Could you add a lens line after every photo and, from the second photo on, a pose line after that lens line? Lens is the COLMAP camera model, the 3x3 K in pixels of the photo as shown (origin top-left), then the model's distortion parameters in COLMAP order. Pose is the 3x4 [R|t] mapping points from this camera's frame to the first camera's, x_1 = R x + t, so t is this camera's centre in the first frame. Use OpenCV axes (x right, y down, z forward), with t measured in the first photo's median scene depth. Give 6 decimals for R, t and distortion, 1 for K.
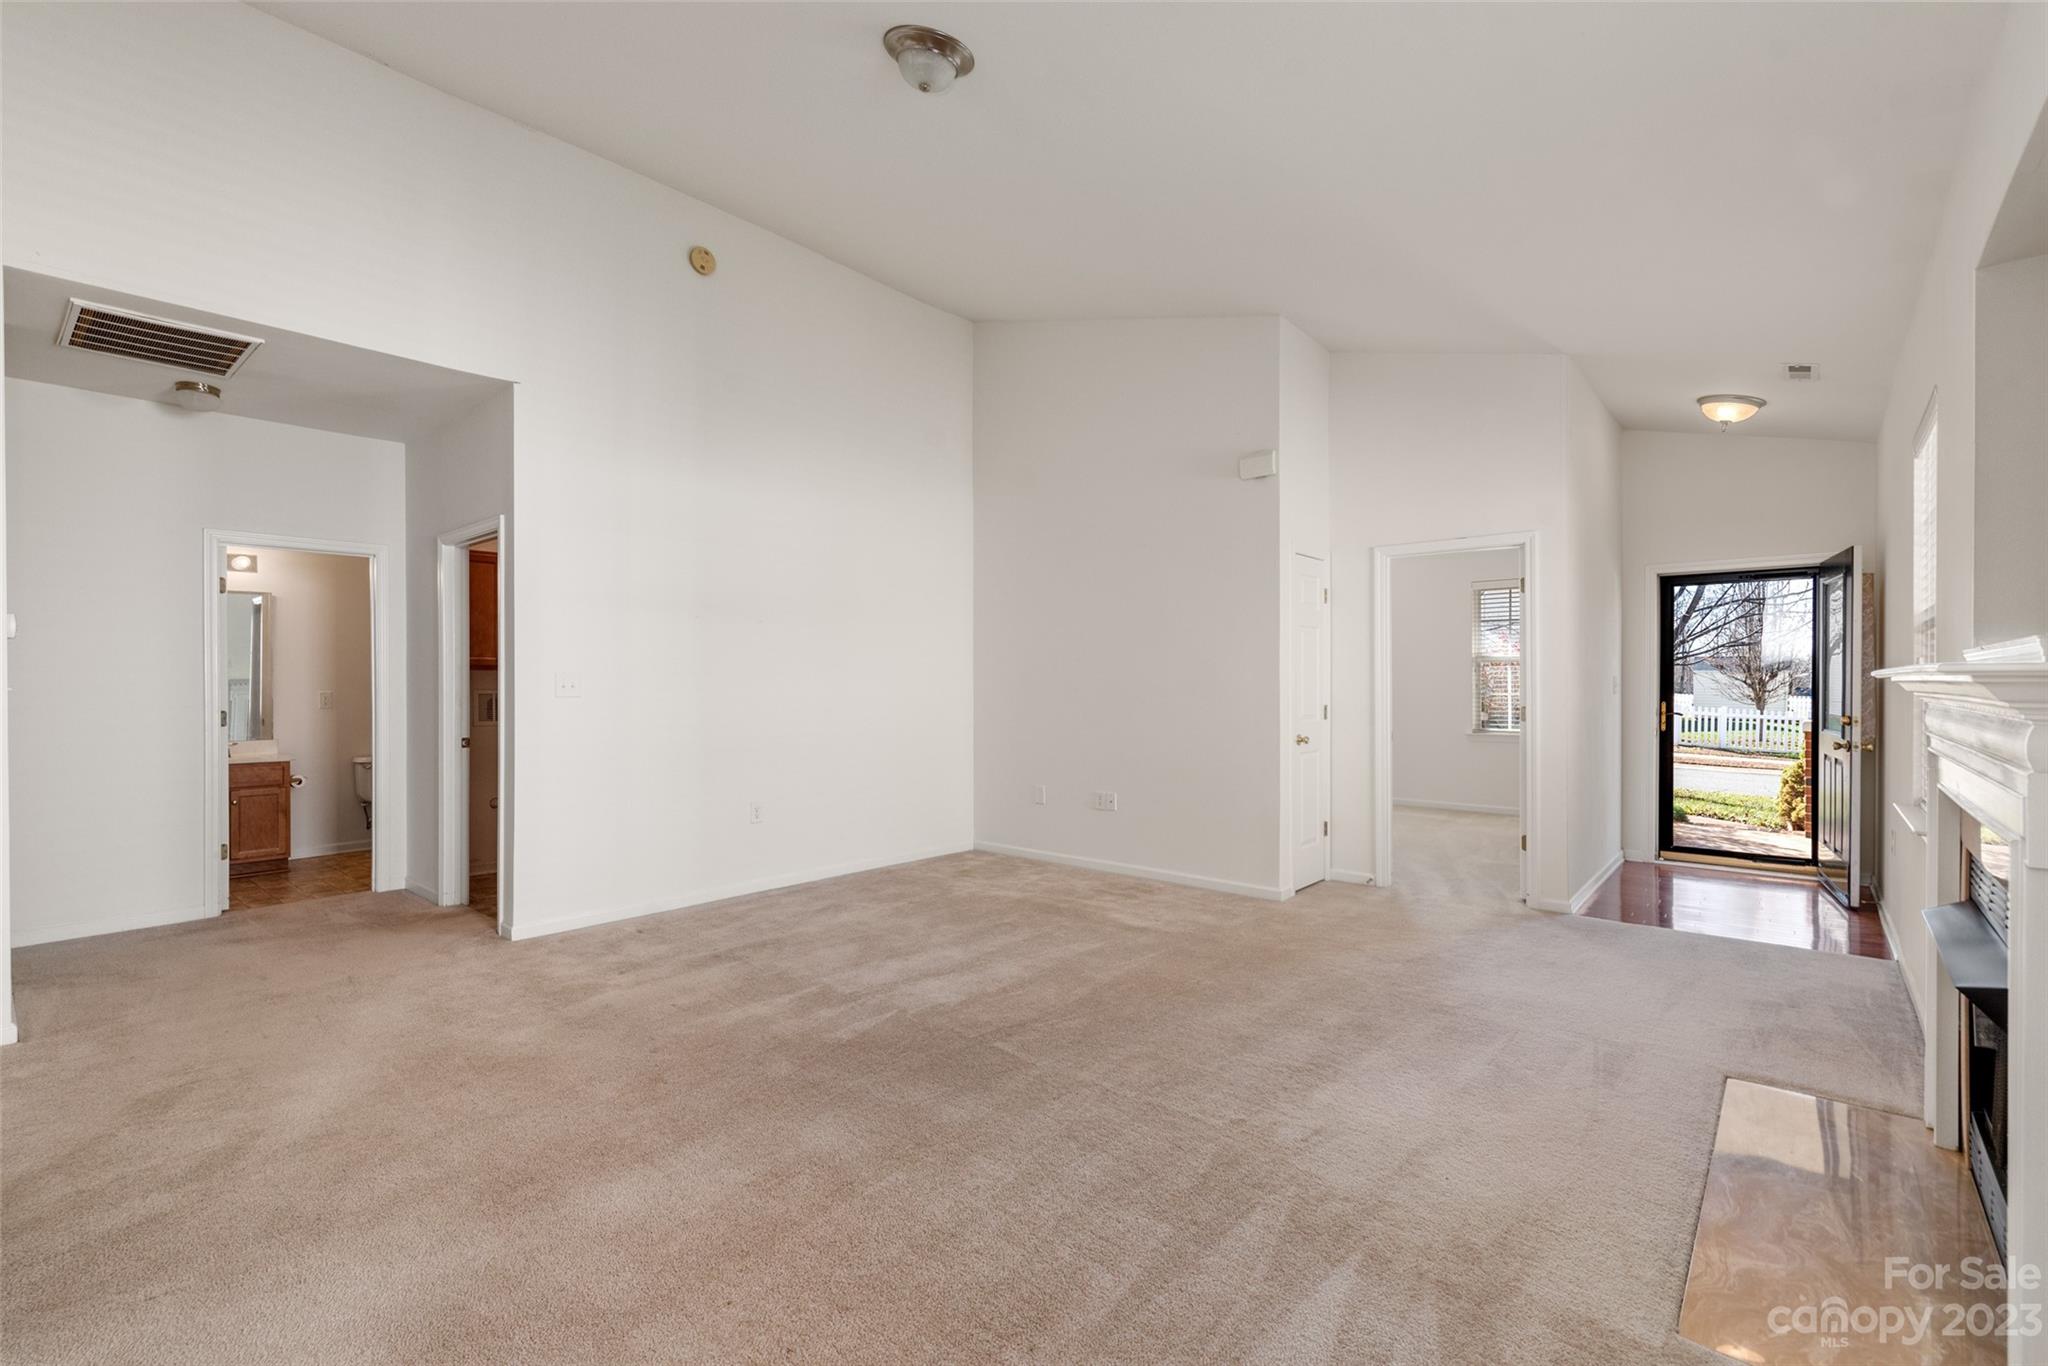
lens RADIAL K [[897.3, 0, 1008.8], [0, 897.3, 682.8], [0, 0, 1]] dist [0.000460, -0.000189]
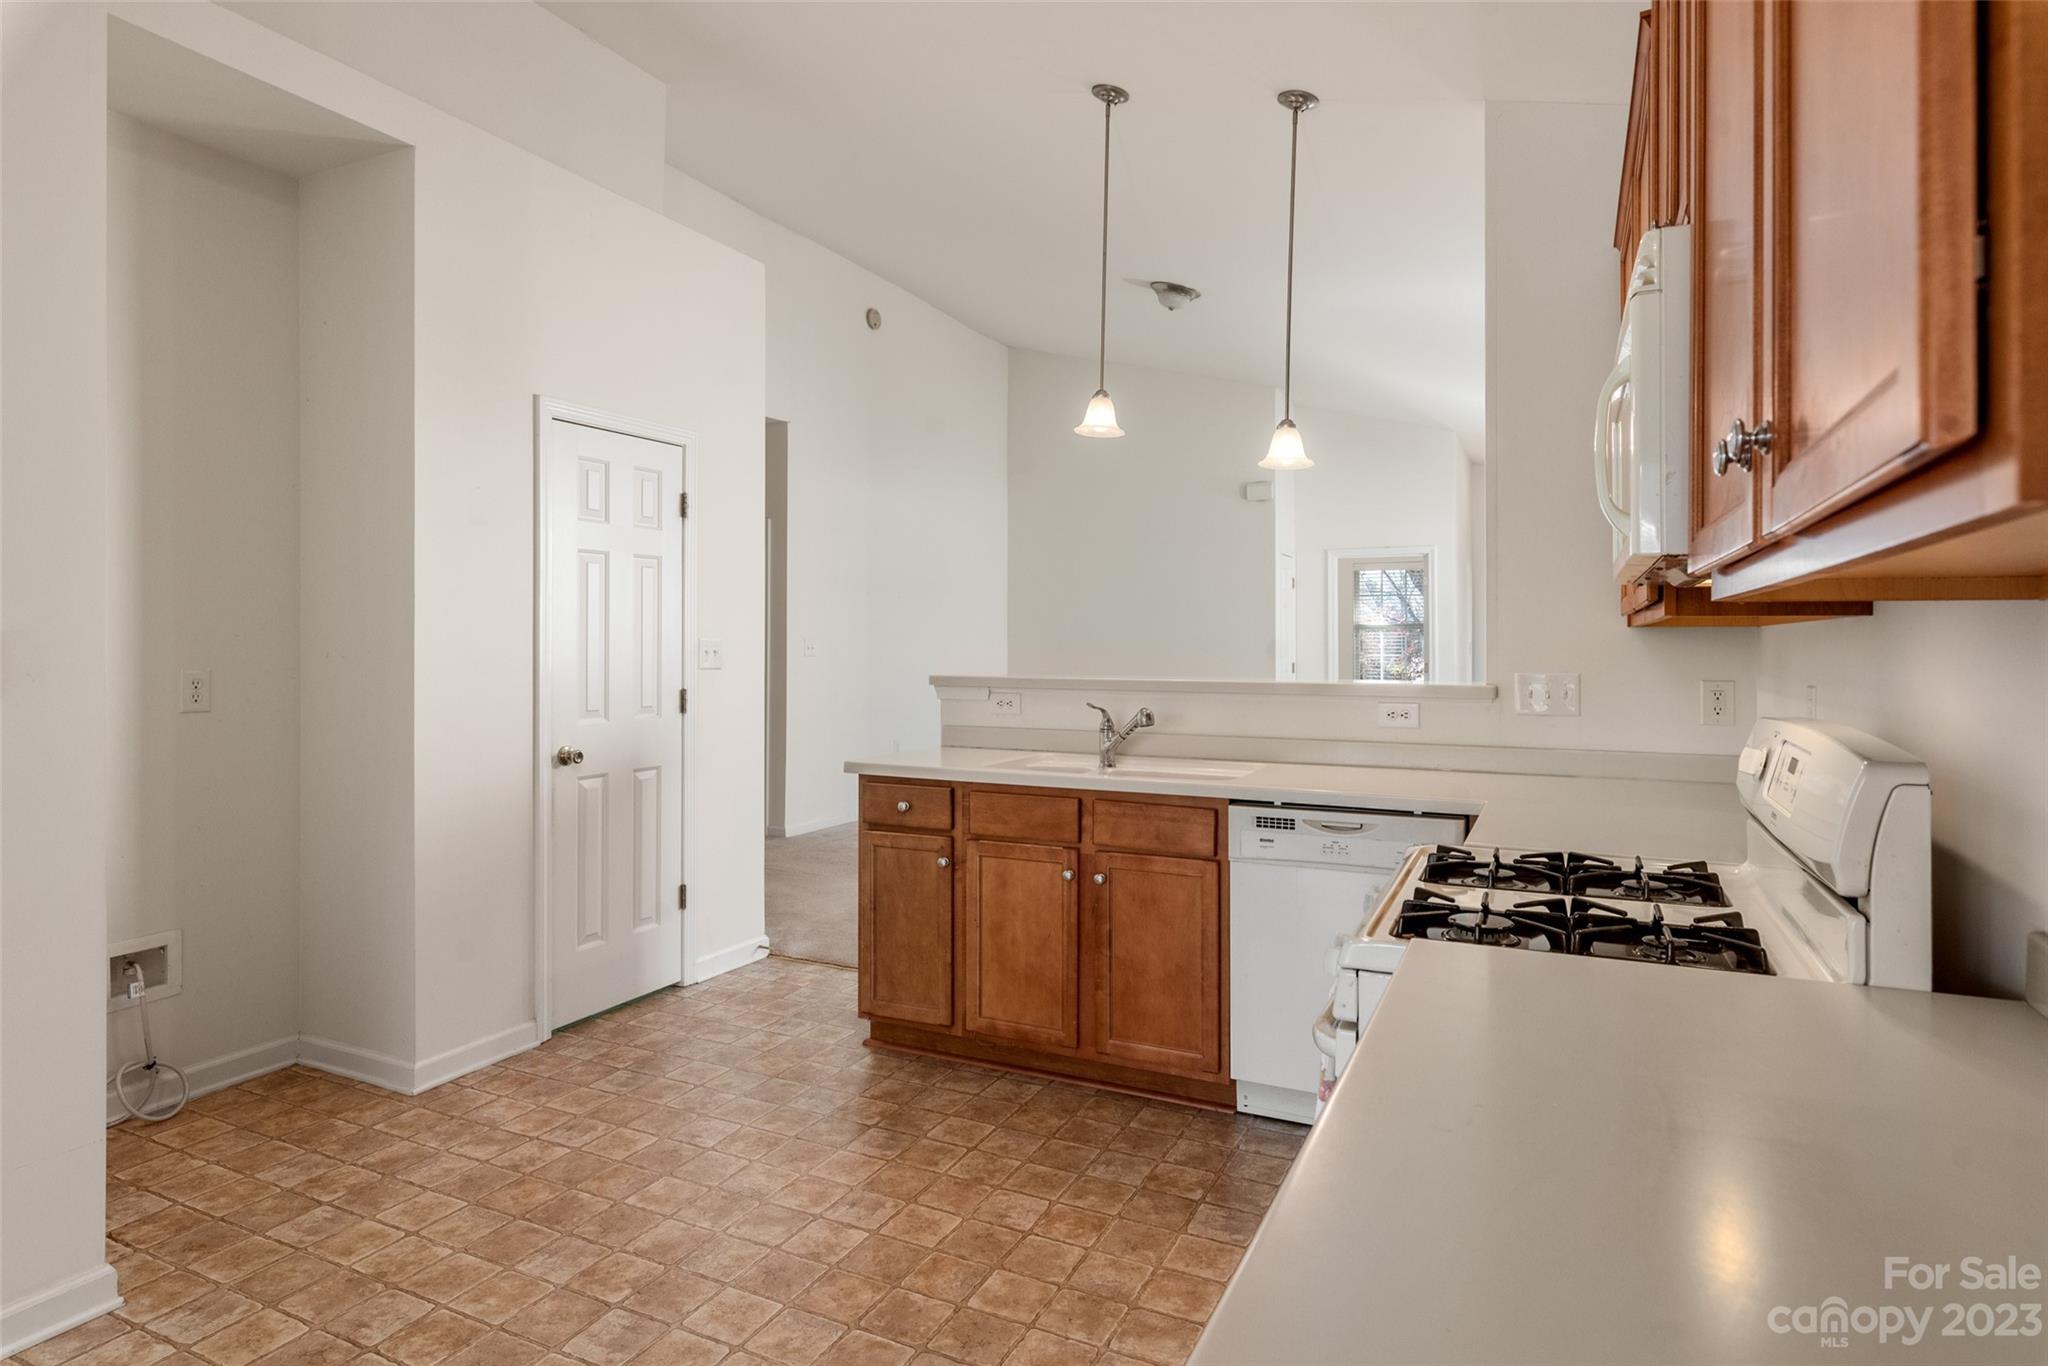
lens RADIAL K [[1116.5, 0, 1030.0], [0, 1116.5, 655.9], [0, 0, 1]] dist [0.005751, 0.000519]
pose [[0.963880, 0.009052, 0.266184, -0.550287], [-0.009274, 0.999957, -0.000423, 0.008460], [-0.266176, -0.002061, 0.963922, -0.594996]]
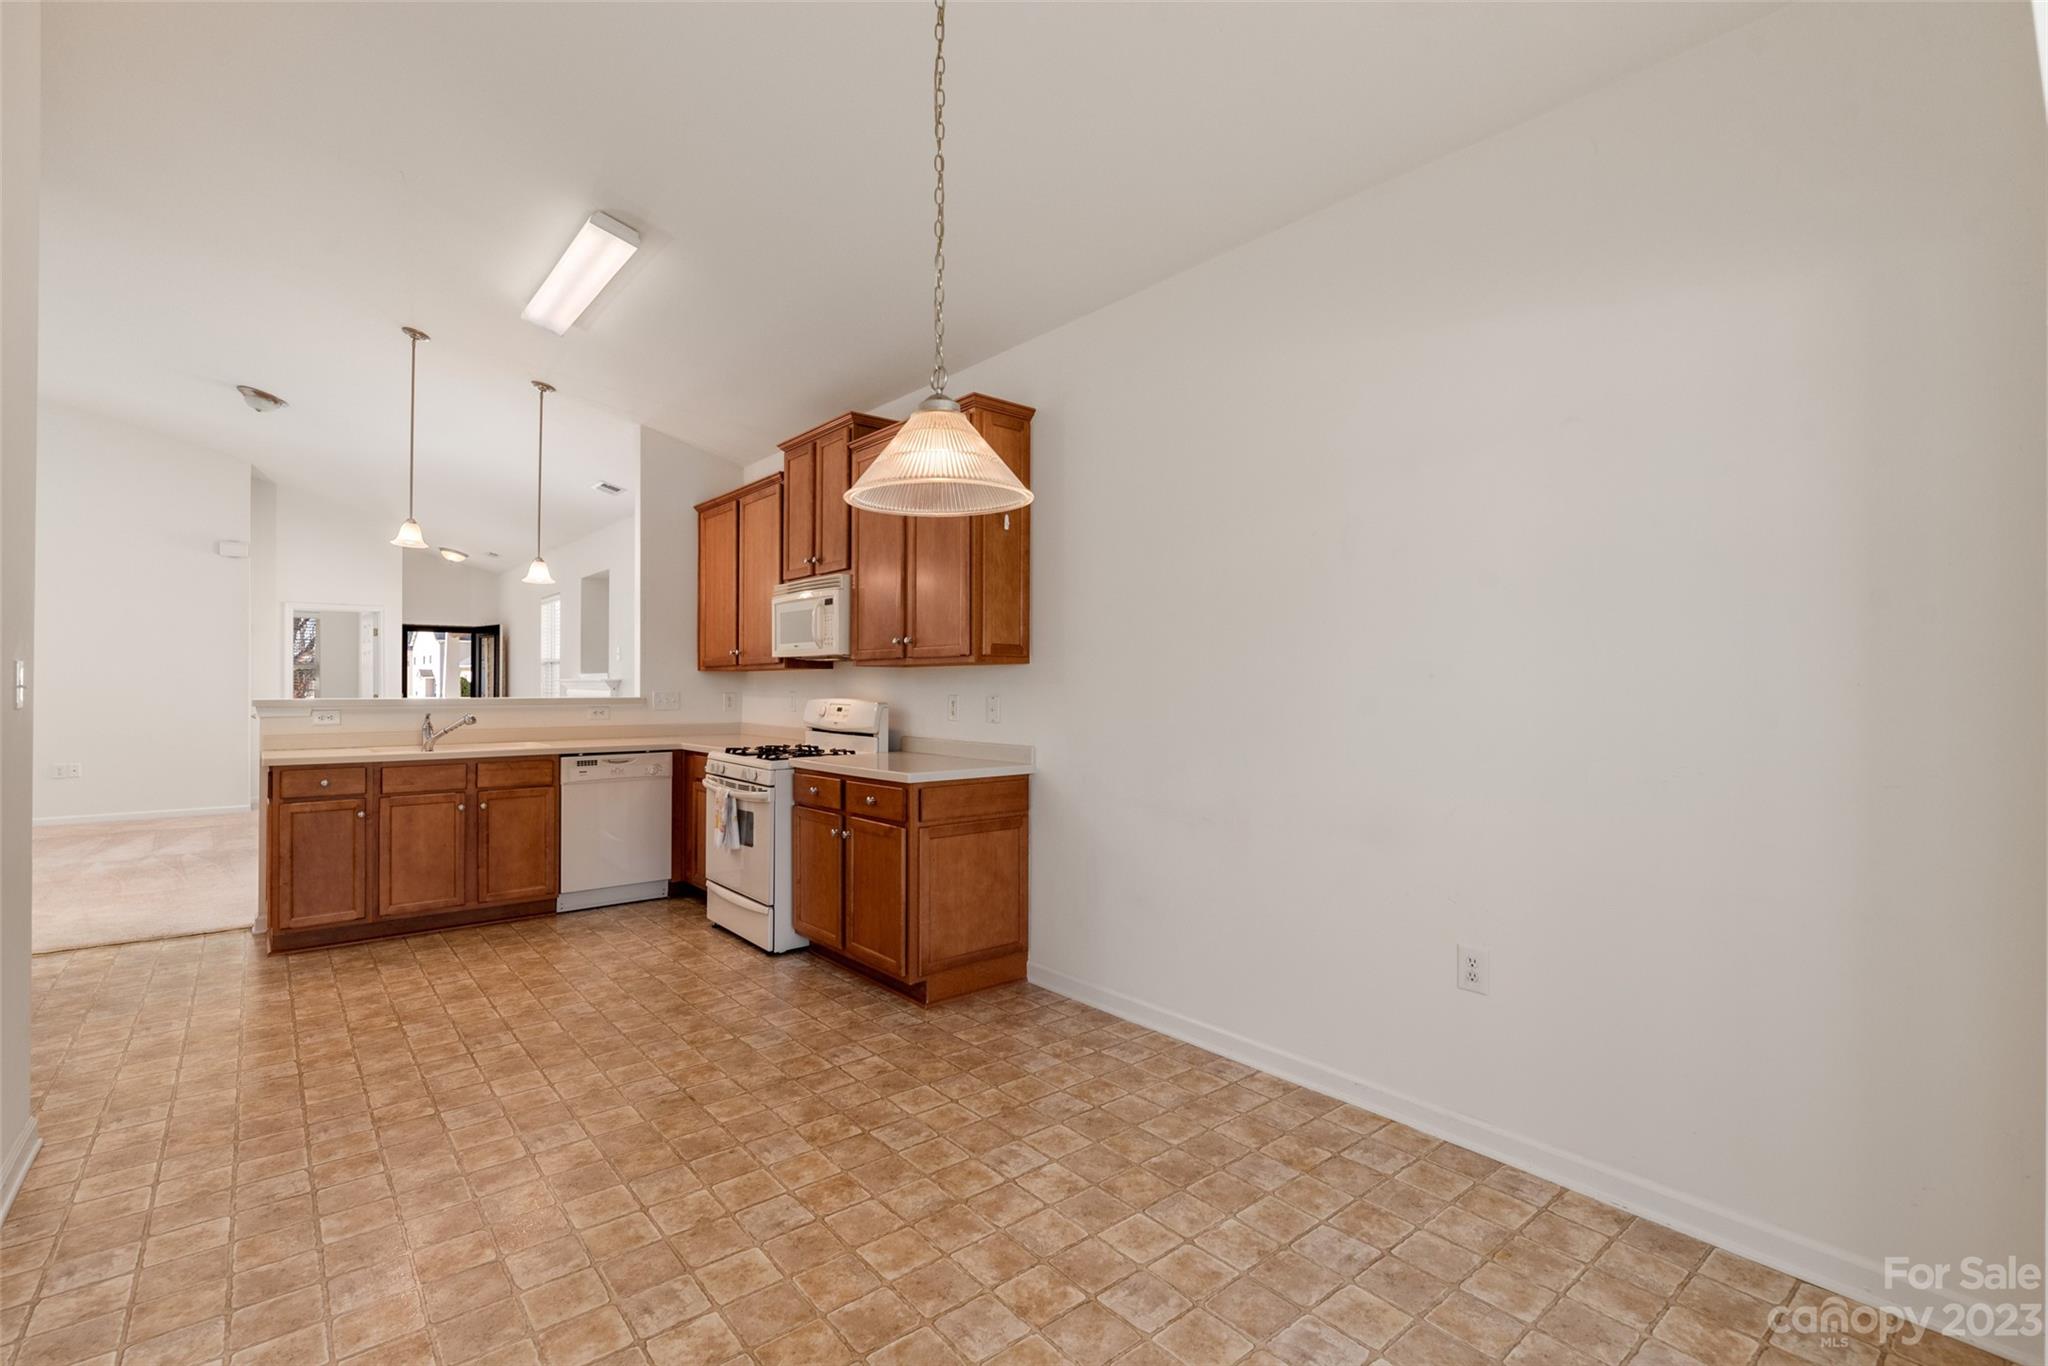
lens RADIAL K [[952.1, 0, 1027.9], [0, 952.1, 677.6], [0, 0, 1]] dist [0.016946, -0.007325]
pose [[0.163413, 0.008679, 0.986520, -1.198941], [0.002417, 0.999955, -0.009198, 0.011715], [-0.986555, 0.003888, 0.163385, -0.707389]]
